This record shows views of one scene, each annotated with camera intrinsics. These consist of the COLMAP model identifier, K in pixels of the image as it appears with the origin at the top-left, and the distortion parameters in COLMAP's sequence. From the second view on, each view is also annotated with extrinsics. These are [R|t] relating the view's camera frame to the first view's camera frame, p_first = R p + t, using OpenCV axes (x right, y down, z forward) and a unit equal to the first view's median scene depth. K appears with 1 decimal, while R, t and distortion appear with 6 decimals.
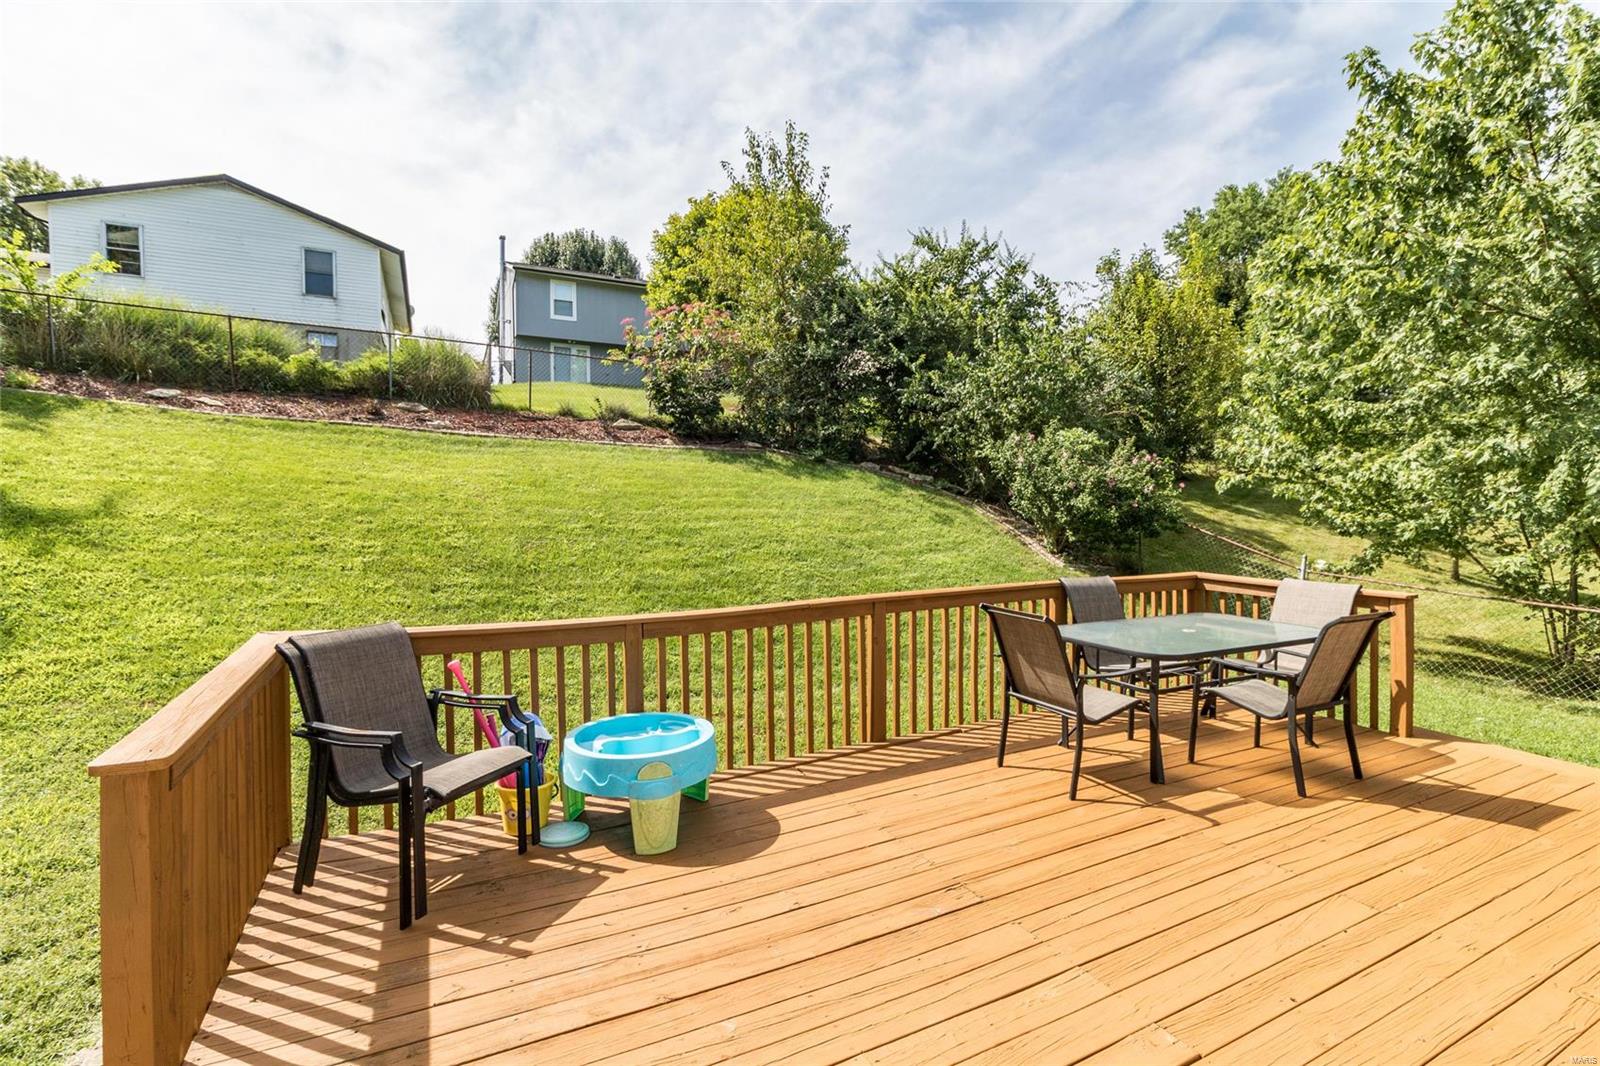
lens RADIAL K [[736.7, 0, 809.0], [0, 736.7, 527.2], [0, 0, 1]] dist [0.002362, 0.000842]
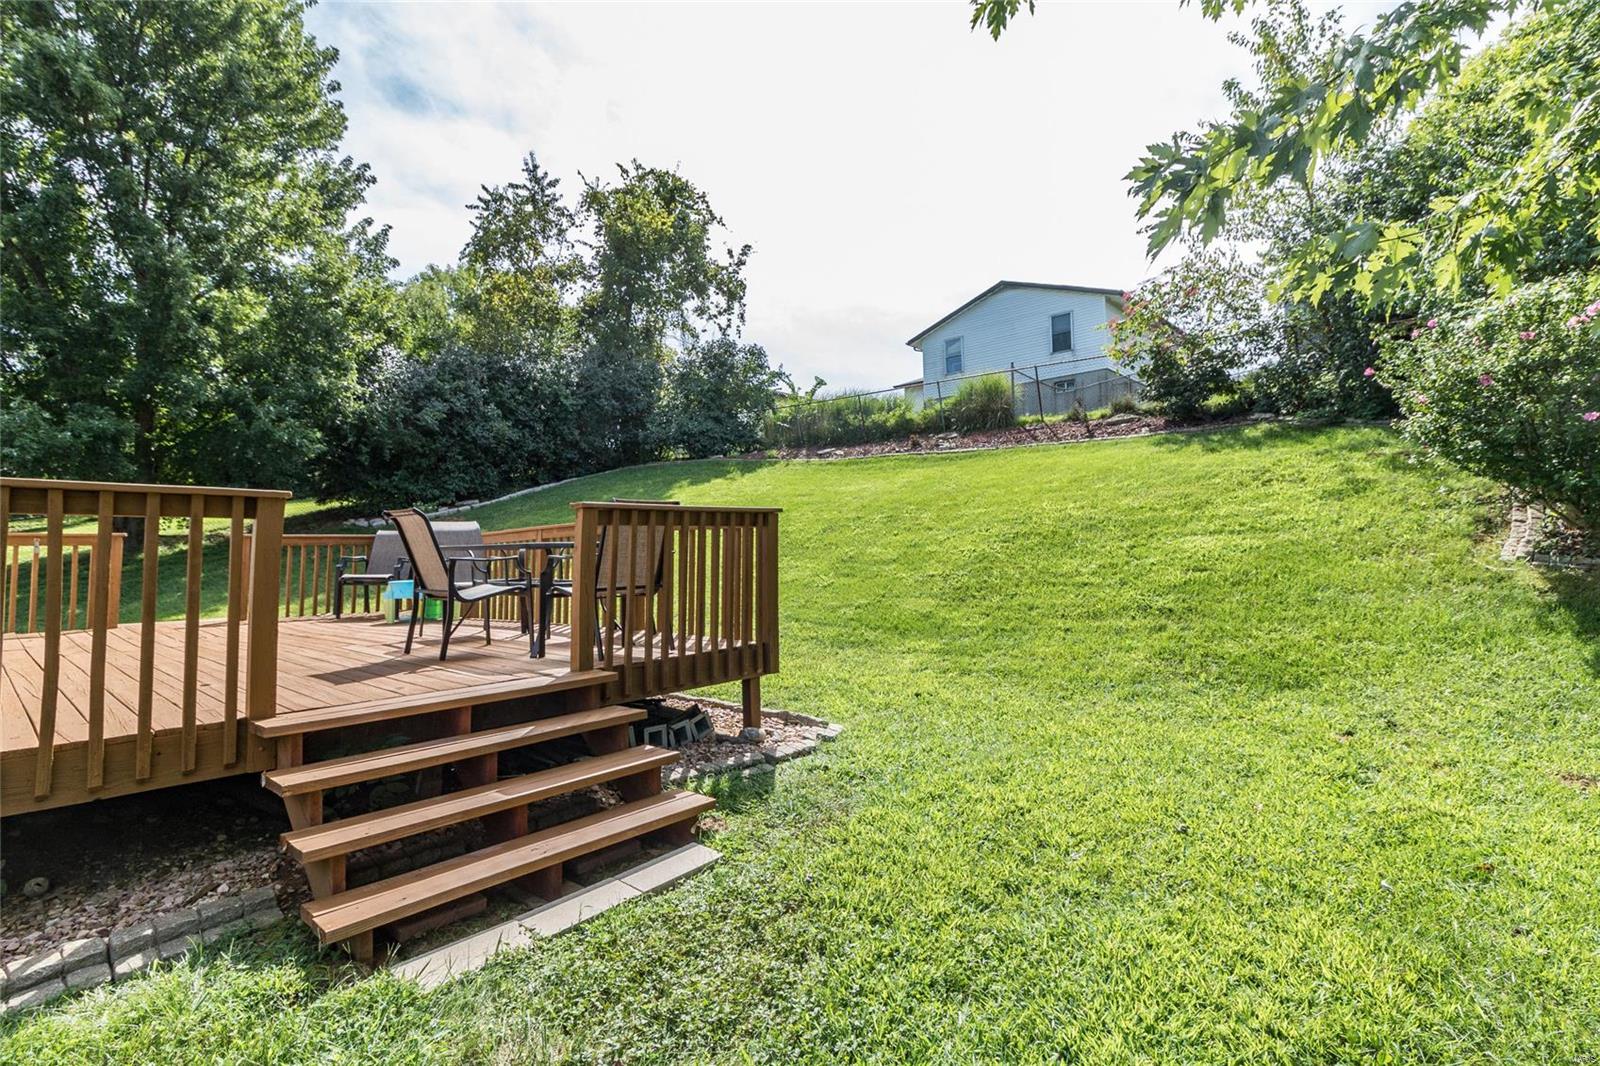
lens RADIAL K [[764.9, 0, 801.2], [0, 764.9, 522.9], [0, 0, 1]] dist [0.001702, 0.001330]
pose [[0.346945, -0.041540, -0.936965, 0.605182], [-0.012842, 0.998715, -0.049033, 0.052271], [0.937798, 0.029045, 0.345966, 0.331892]]
